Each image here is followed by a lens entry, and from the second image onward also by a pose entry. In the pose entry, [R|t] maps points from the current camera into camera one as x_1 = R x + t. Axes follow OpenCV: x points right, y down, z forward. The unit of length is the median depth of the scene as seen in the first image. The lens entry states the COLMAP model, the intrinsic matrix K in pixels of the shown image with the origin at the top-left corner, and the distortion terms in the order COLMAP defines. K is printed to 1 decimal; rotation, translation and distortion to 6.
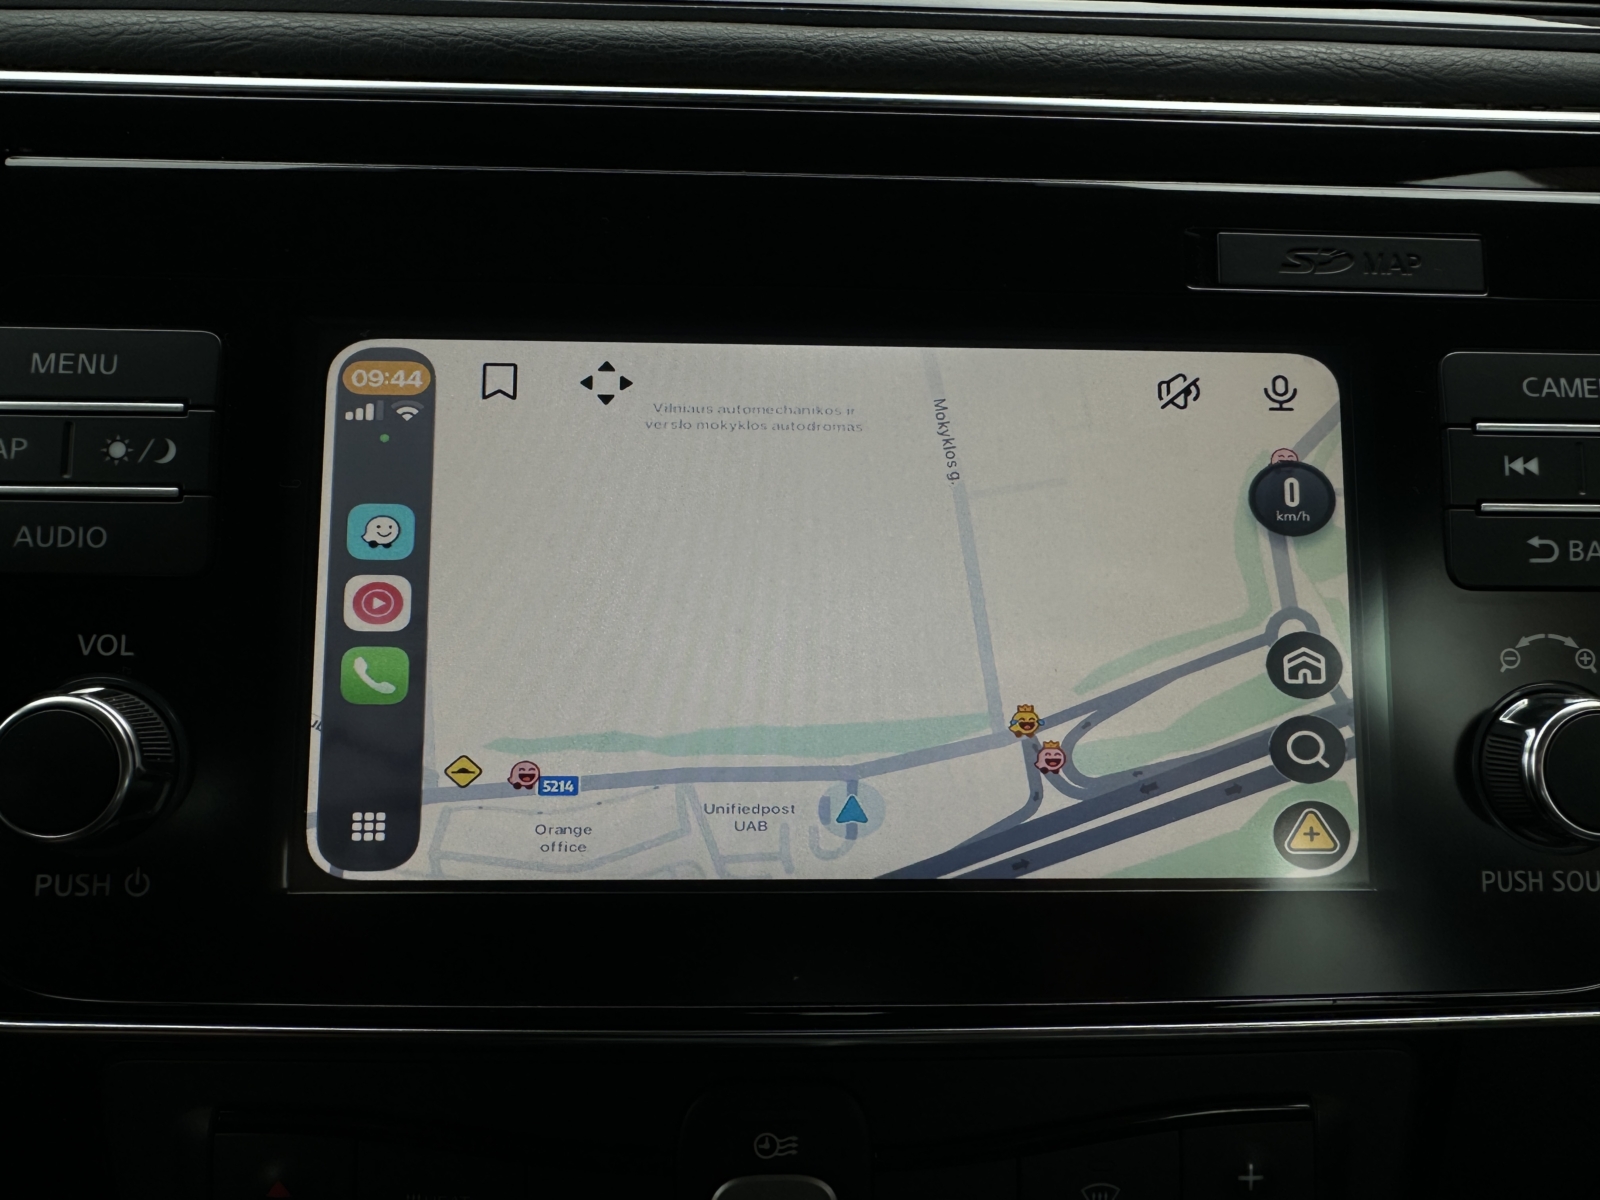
lens RADIAL K [[1116.6, 0, 800.0], [0, 1116.6, 600.0], [0, 0, 1]] dist [-0.002018, -0.000122]
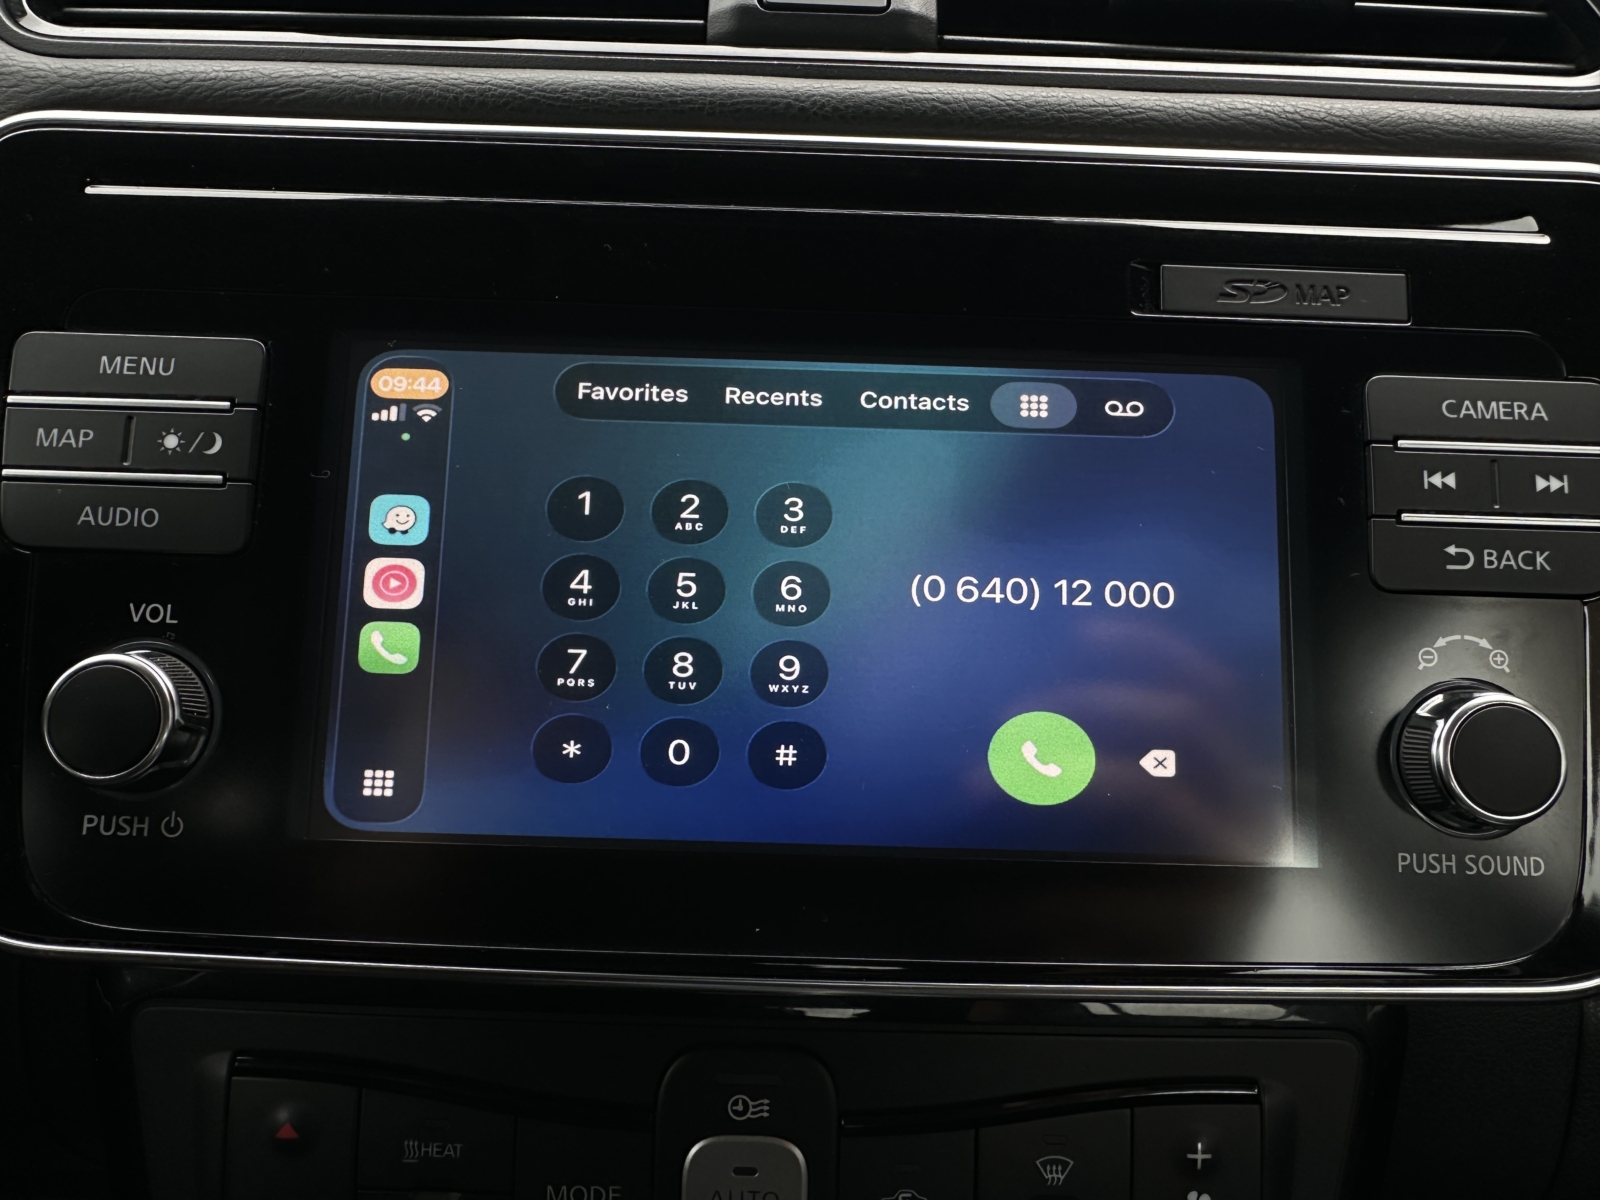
lens RADIAL K [[1113.1, 0, 800.0], [0, 1113.1, 600.0], [0, 0, 1]] dist [-0.003316, -0.000458]
pose [[0.999296, 0.021361, -0.030842, 0.060697], [-0.022458, 0.999111, -0.035677, 0.049146], [0.030052, 0.036344, 0.998887, -0.096339]]
